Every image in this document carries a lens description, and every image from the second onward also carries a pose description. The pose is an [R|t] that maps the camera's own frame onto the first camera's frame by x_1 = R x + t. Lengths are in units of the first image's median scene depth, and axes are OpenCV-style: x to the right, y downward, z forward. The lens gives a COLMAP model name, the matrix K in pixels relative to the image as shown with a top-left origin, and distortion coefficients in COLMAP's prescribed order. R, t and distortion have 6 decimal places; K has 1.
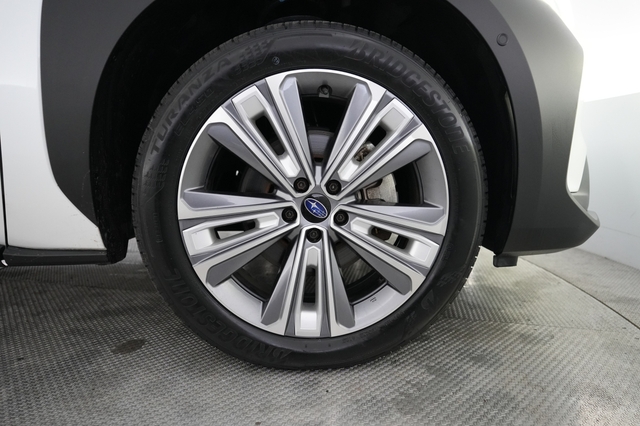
lens RADIAL K [[412.2, 0, 319.6], [0, 412.2, 212.7], [0, 0, 1]] dist [-0.003663, -0.000108]
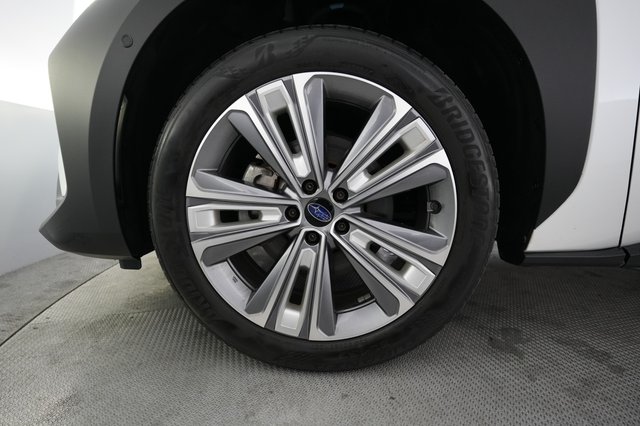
lens RADIAL K [[348.6, 0, 321.3], [0, 348.6, 214.2], [0, 0, 1]] dist [0.017342, 0.000202]
pose [[0.972944, 0.203270, -0.109825, 0.091984], [-0.202758, 0.979099, 0.015929, -0.020931], [0.110767, 0.006770, 0.993823, 0.153459]]
